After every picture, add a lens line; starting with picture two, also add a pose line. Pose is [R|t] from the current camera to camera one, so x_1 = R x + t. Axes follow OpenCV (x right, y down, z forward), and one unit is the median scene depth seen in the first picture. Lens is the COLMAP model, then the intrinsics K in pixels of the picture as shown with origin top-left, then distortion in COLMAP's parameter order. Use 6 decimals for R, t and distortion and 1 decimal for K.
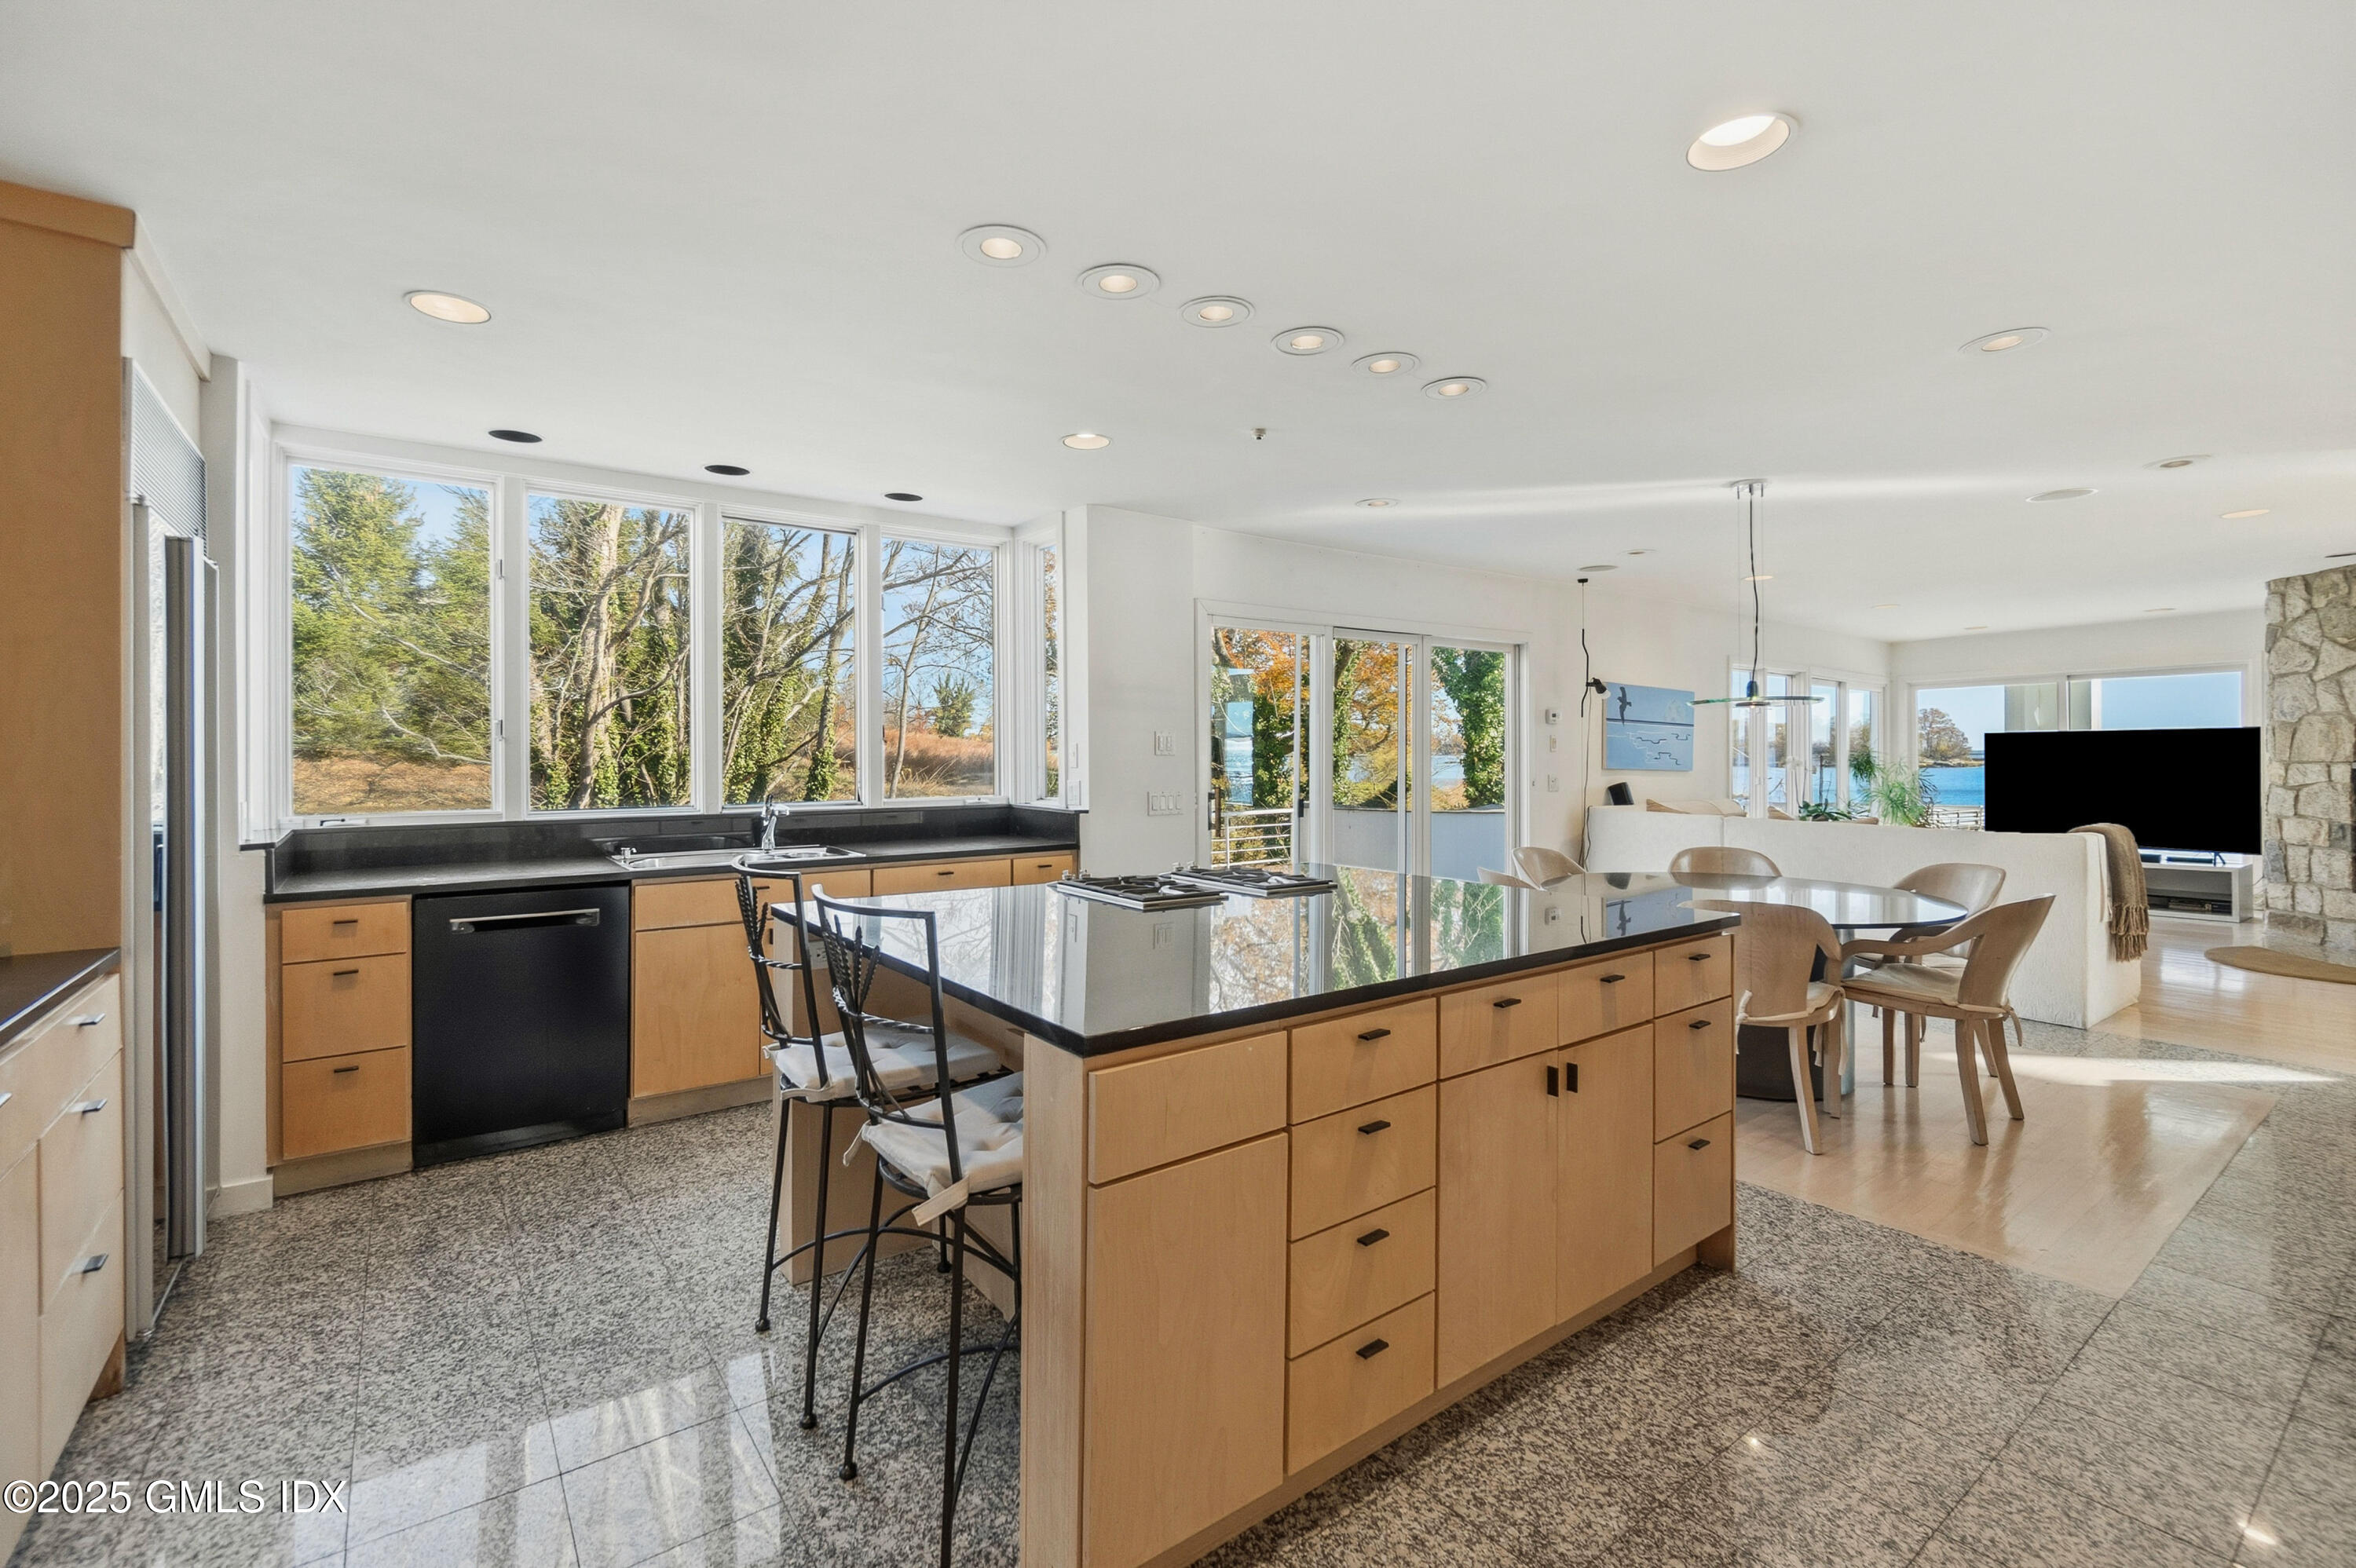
lens RADIAL K [[1021.9, 0, 1168.7], [0, 1021.9, 778.0], [0, 0, 1]] dist [-0.000493, -0.000024]
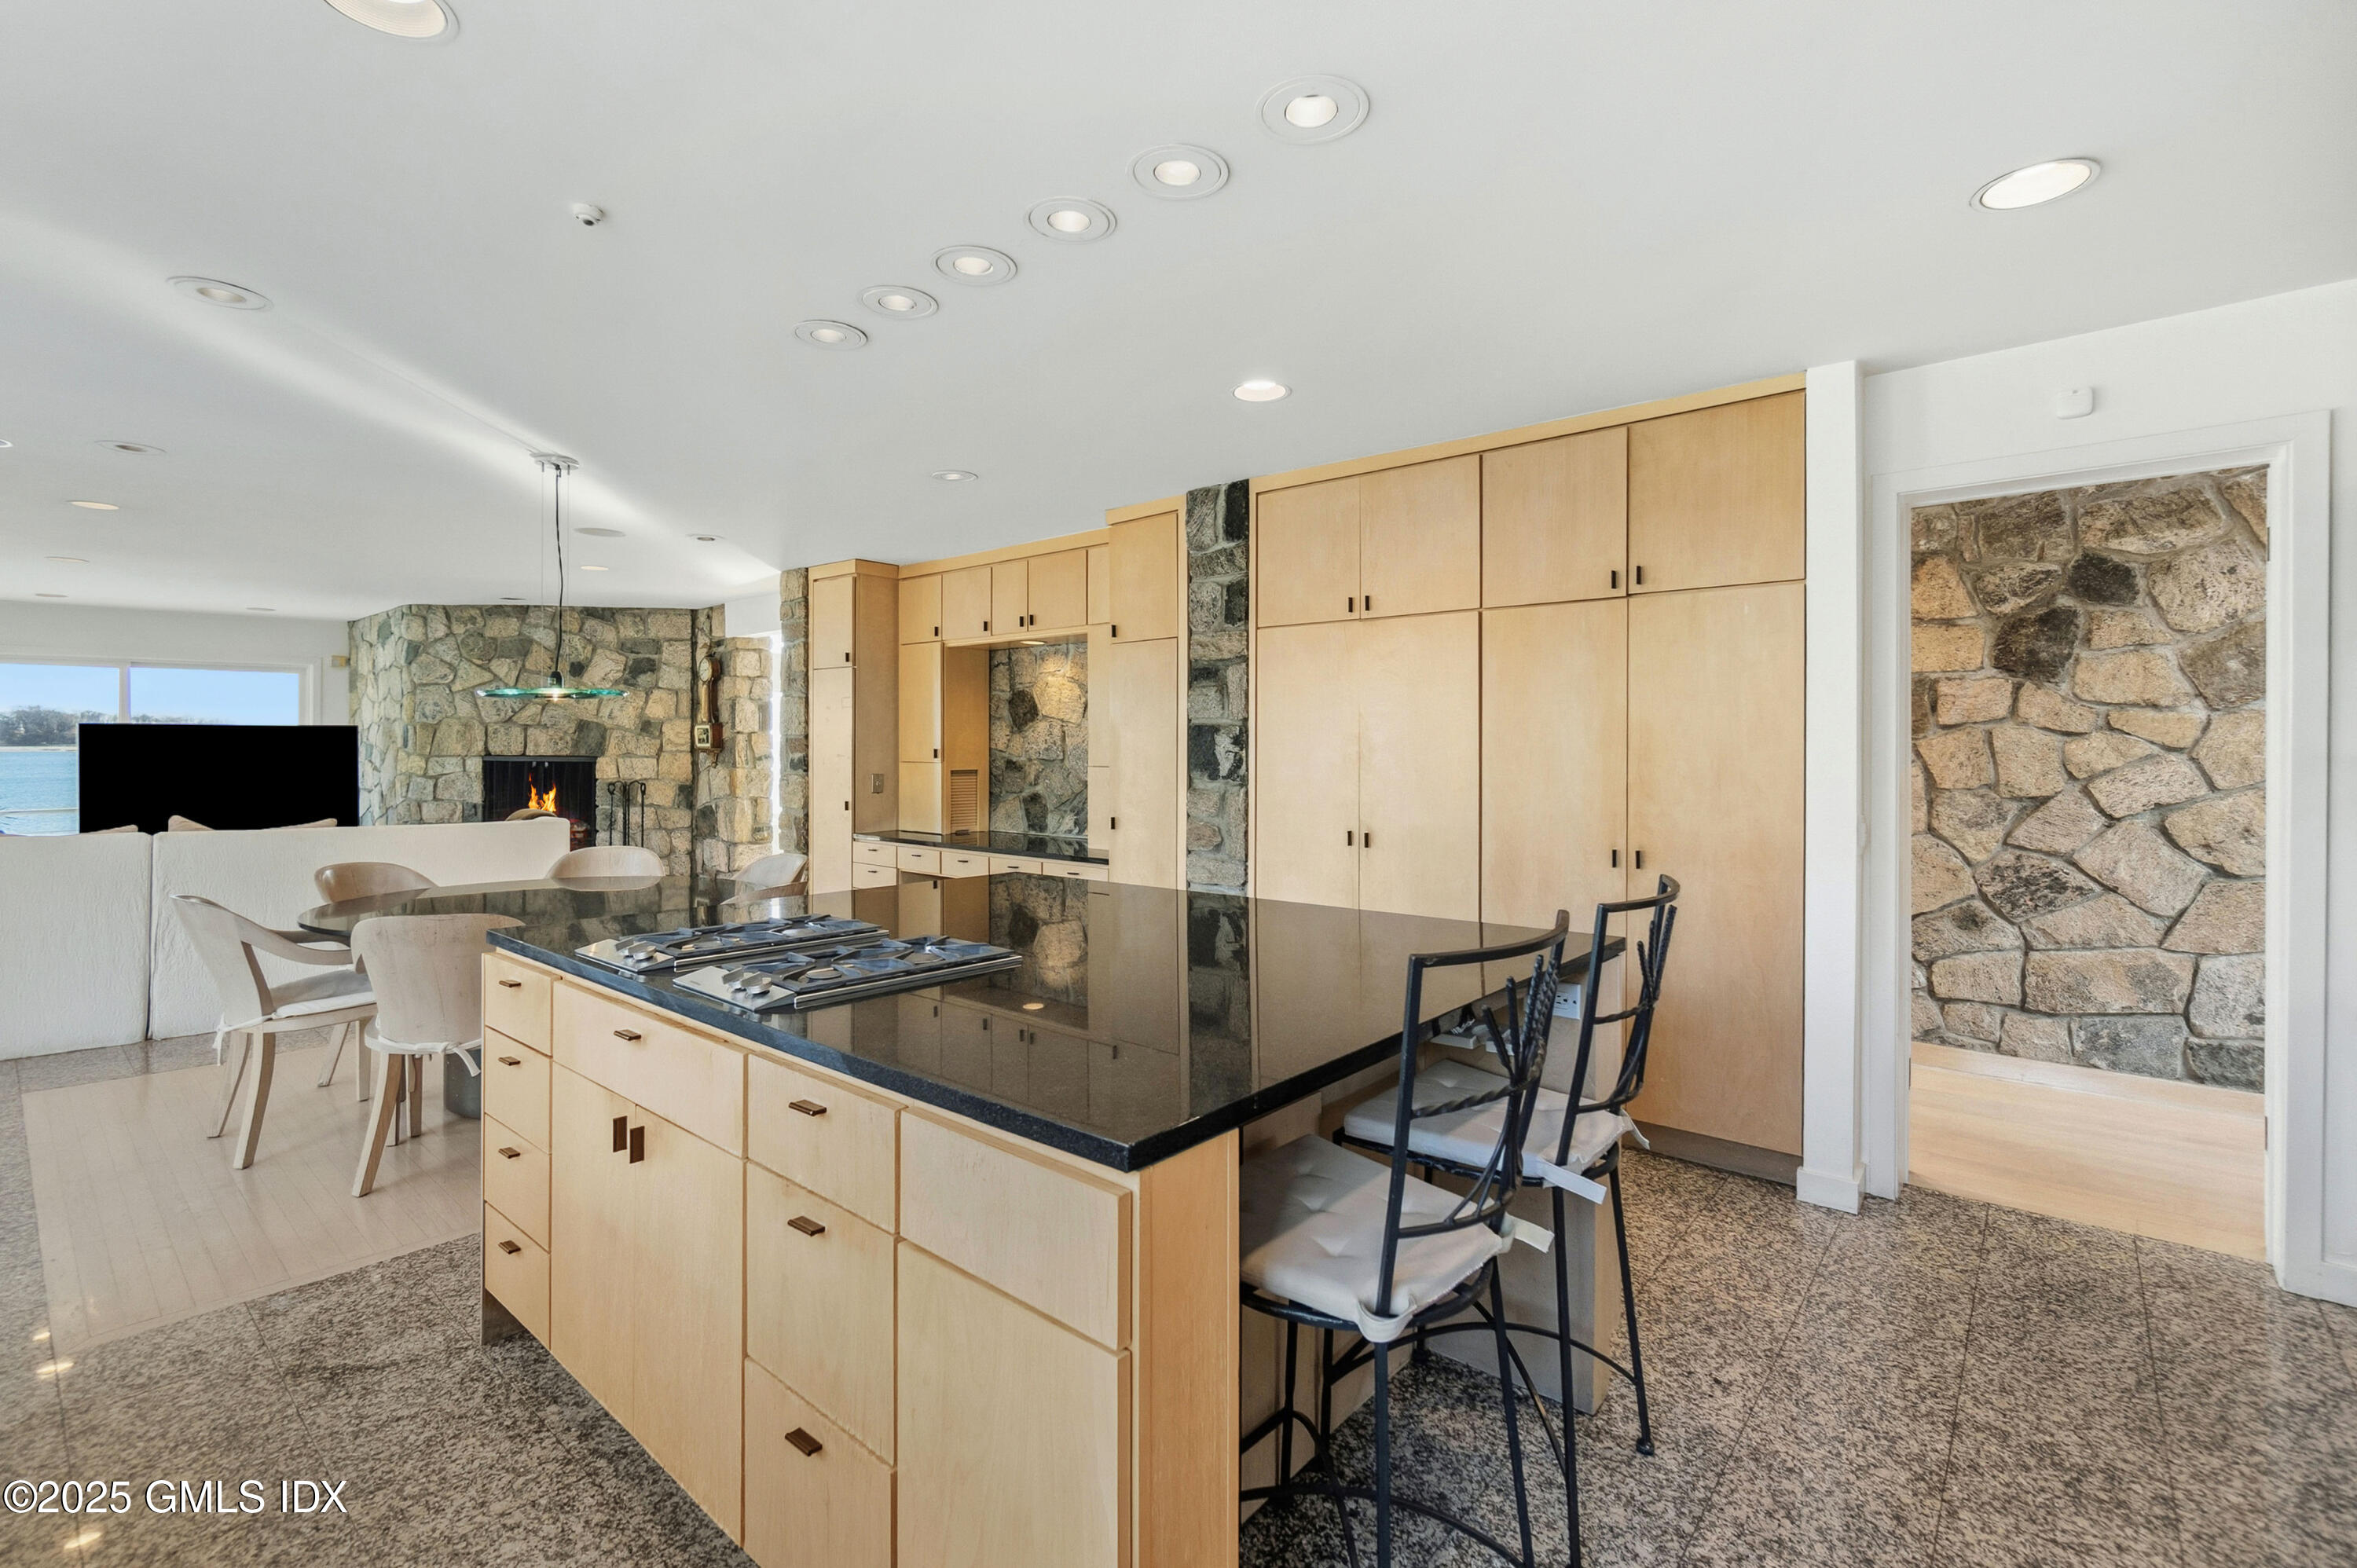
lens RADIAL K [[1022.4, 0, 1167.9], [0, 1022.4, 768.8], [0, 0, 1]] dist [-0.000493, -0.000024]
pose [[-0.219955, -0.005869, 0.975492, -0.296202], [0.002682, 0.999974, 0.006621, -0.005956], [-0.975506, 0.004072, -0.219933, 0.416463]]
